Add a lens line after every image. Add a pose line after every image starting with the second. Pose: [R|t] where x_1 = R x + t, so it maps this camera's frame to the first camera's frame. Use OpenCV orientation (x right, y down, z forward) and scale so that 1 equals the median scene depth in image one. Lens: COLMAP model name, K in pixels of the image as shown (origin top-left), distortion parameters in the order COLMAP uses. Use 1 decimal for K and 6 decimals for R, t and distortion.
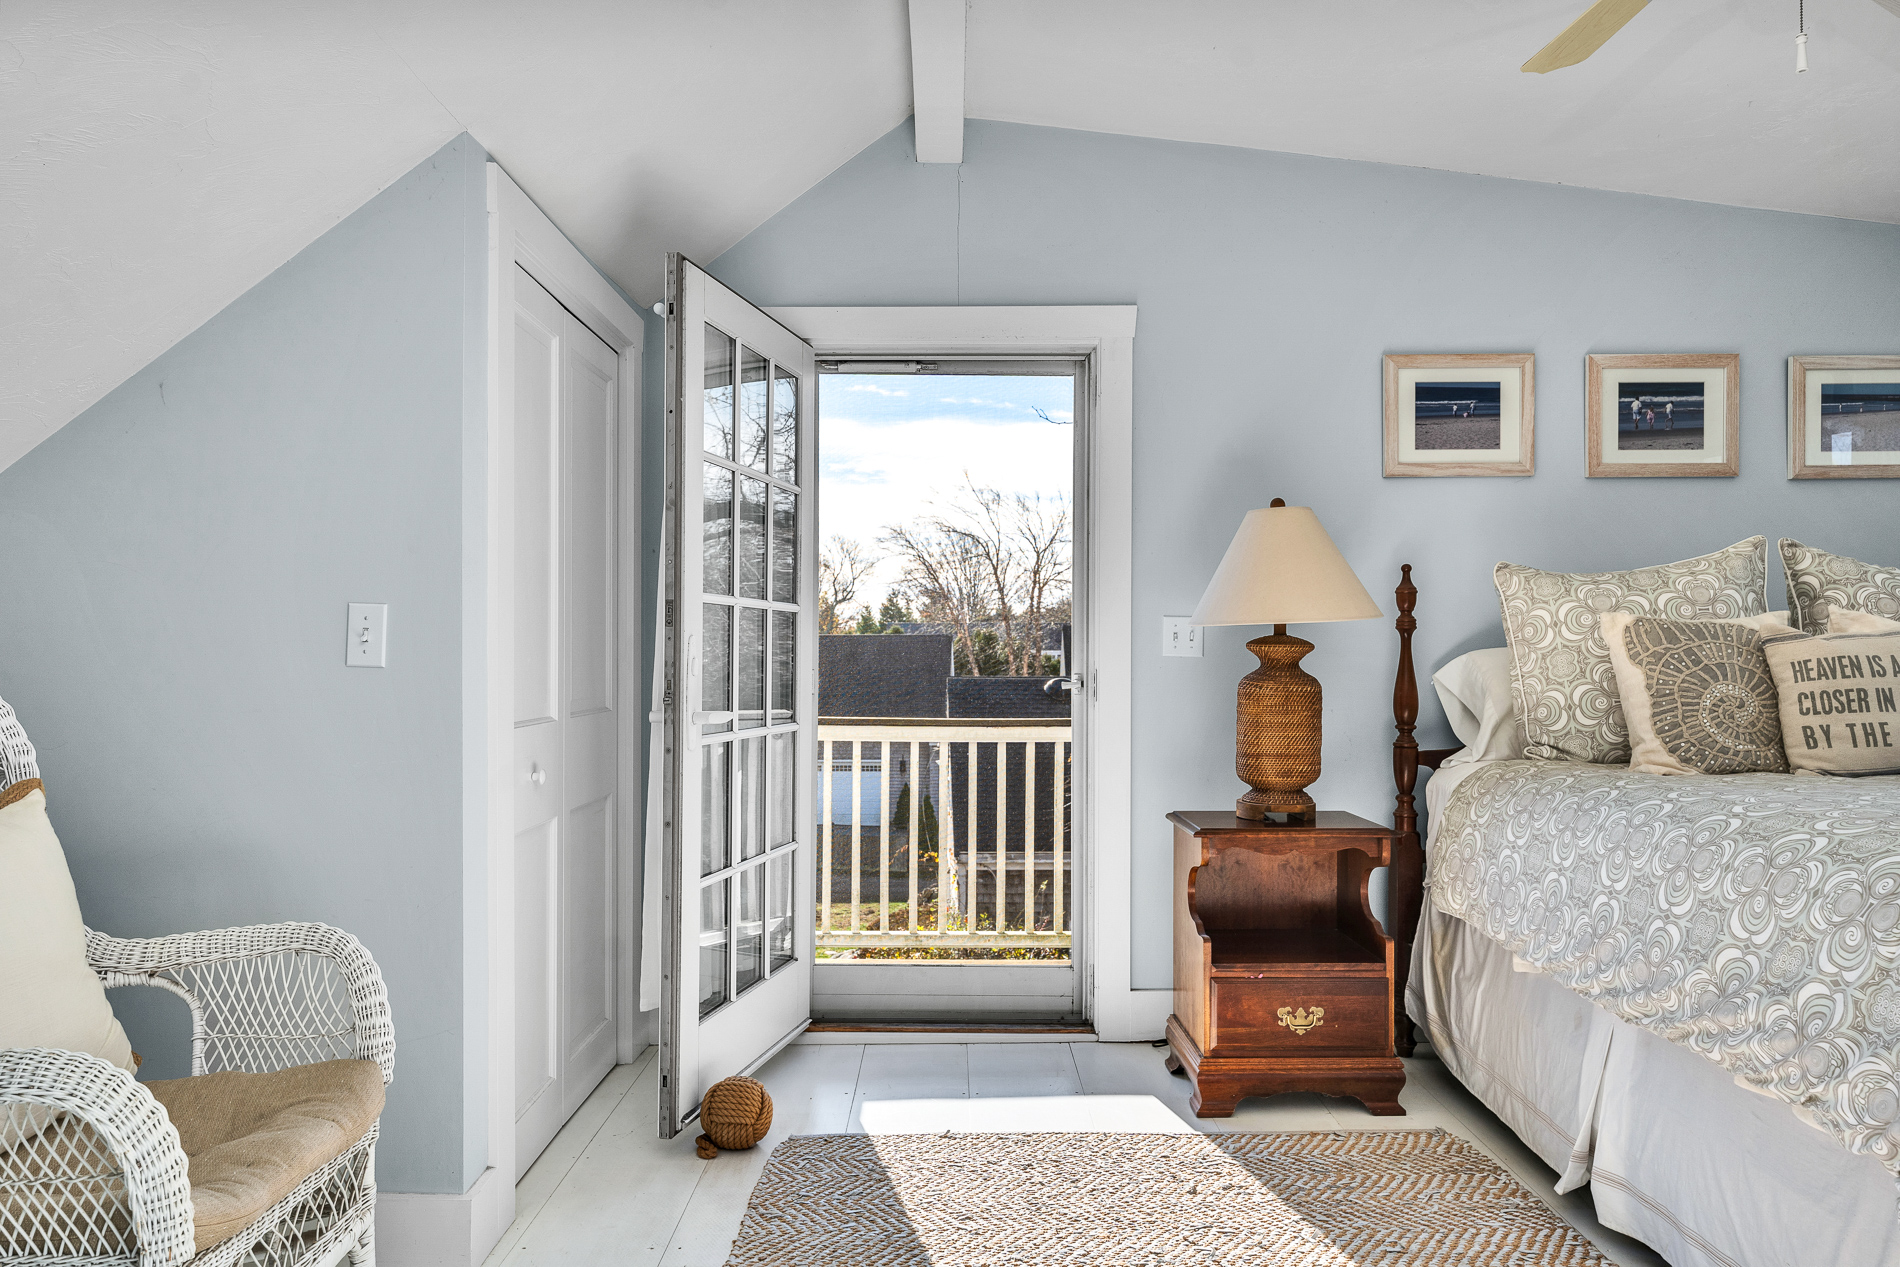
lens RADIAL K [[1256.7, 0, 943.1], [0, 1256.7, 640.6], [0, 0, 1]] dist [0.000944, -0.003283]
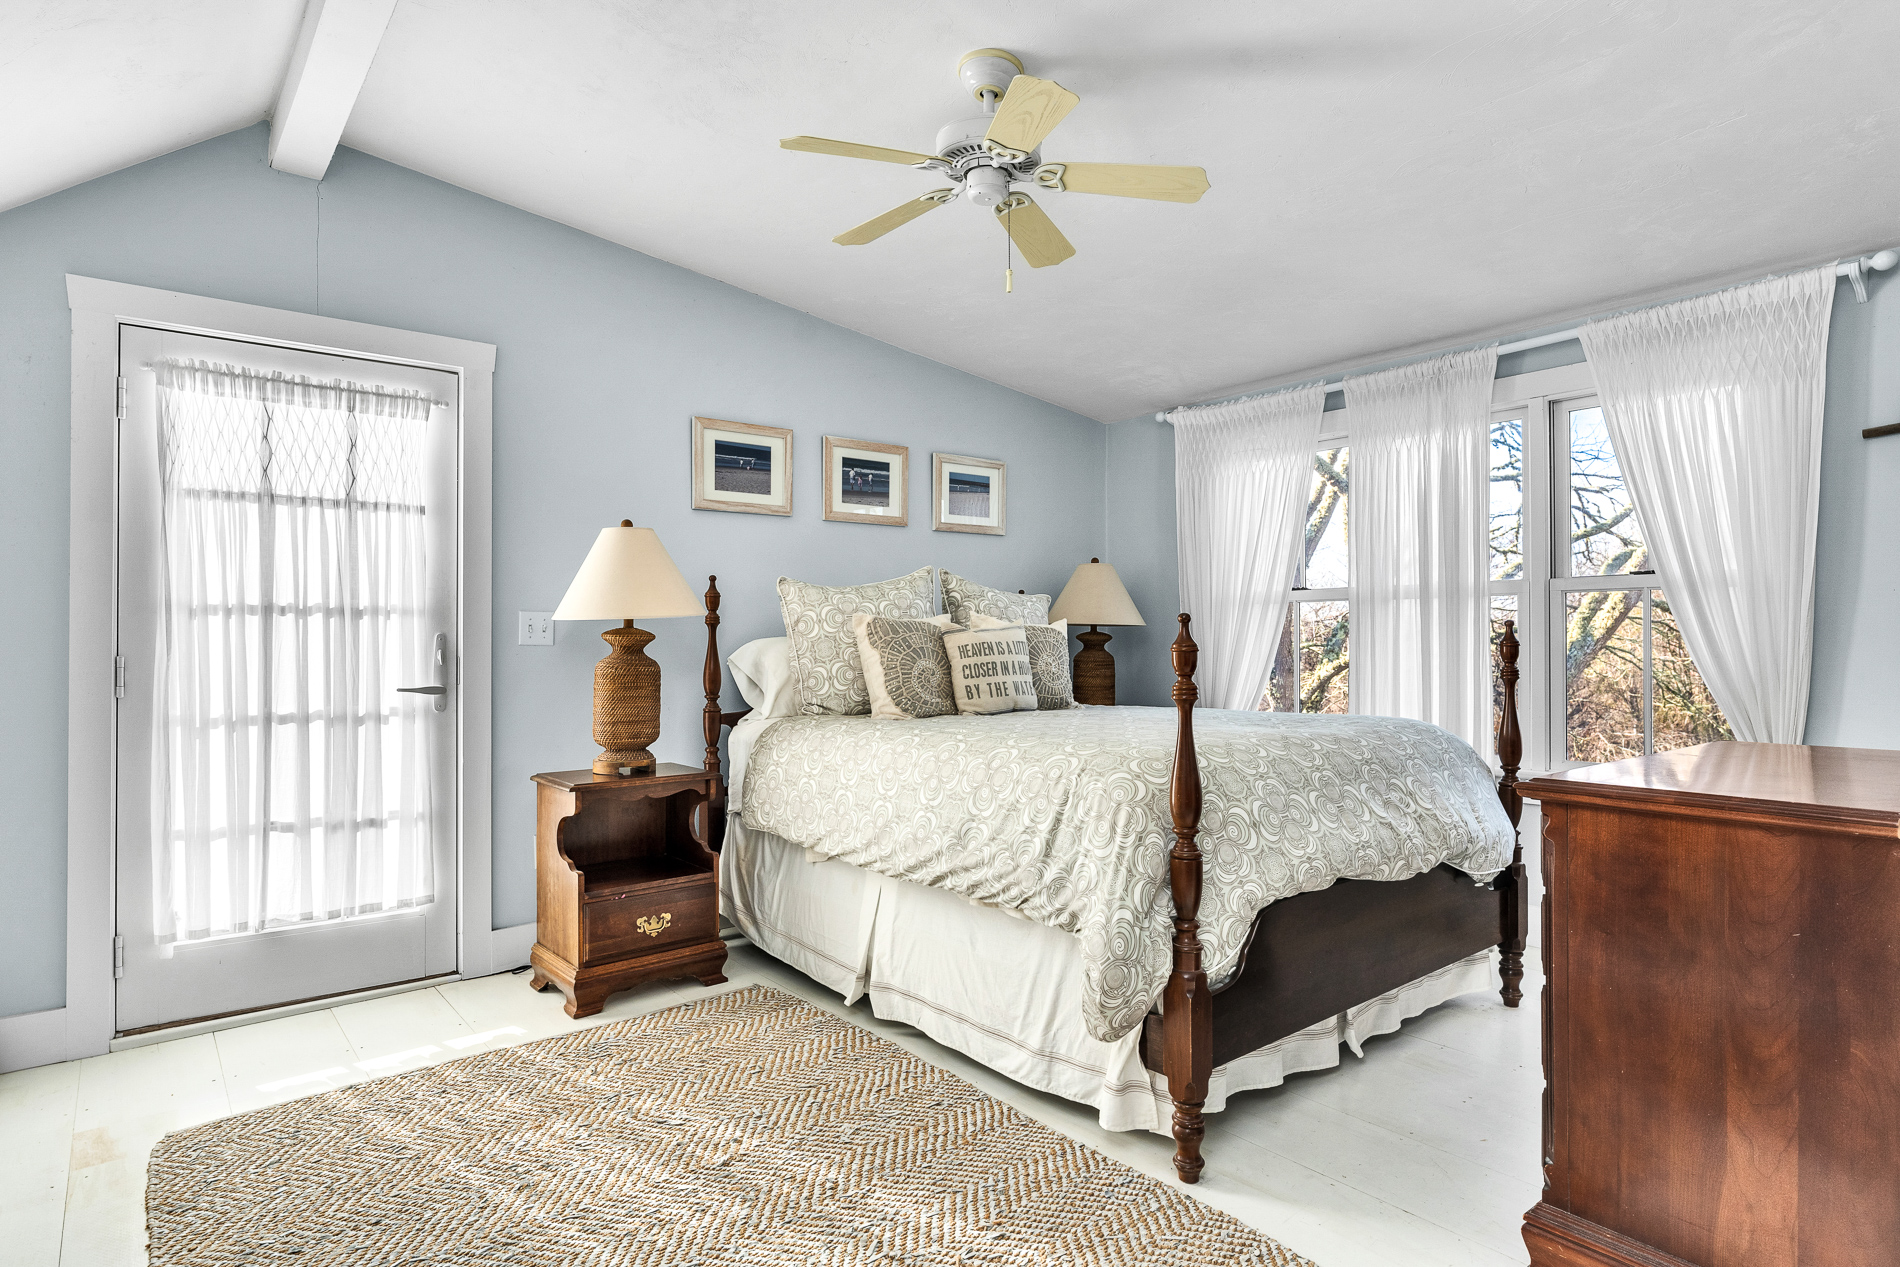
lens RADIAL K [[1018.6, 0, 950.0], [0, 1018.6, 633.5], [0, 0, 1]] dist [-0.002422, -0.000037]
pose [[0.775845, 0.001186, 0.630922, -0.139743], [-0.002275, 0.999997, 0.000919, -0.000206], [-0.630920, -0.002148, 0.775845, -0.005194]]
